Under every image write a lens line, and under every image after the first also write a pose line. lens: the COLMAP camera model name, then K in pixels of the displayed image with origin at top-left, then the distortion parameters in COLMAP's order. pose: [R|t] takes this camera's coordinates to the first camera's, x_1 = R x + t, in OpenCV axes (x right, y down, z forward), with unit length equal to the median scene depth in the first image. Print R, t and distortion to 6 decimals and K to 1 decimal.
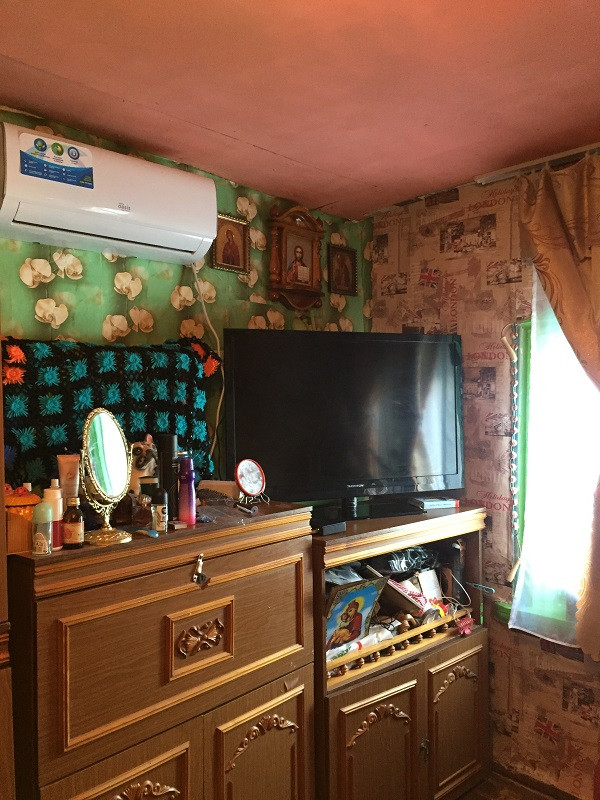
lens RADIAL K [[677.9, 0, 299.8], [0, 677.9, 401.7], [0, 0, 1]] dist [0.079549, -0.094049]
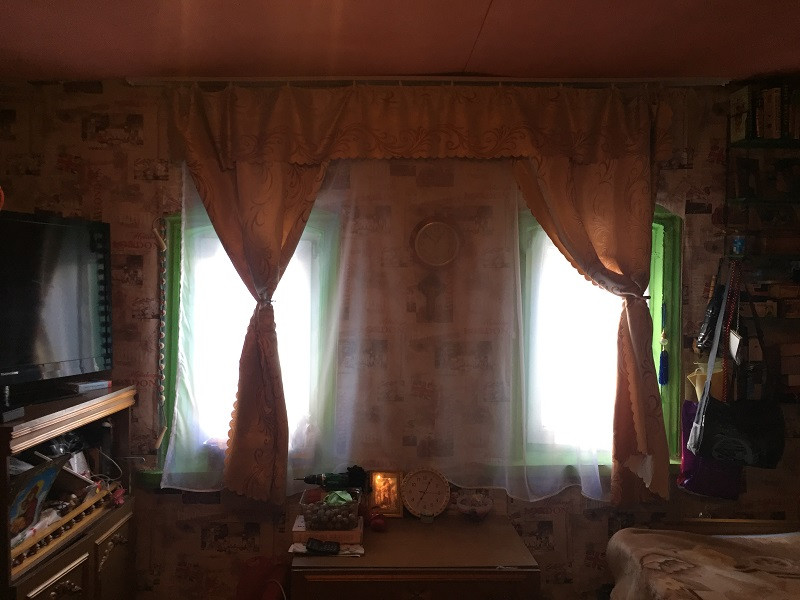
lens RADIAL K [[677.9, 0, 397.5], [0, 677.9, 300.9], [0, 0, 1]] dist [0.079549, -0.094049]
pose [[0.694908, -0.003943, 0.719088, -0.220628], [0.002285, 0.999992, 0.003274, 0.019704], [-0.719095, -0.000632, 0.694911, -0.052936]]
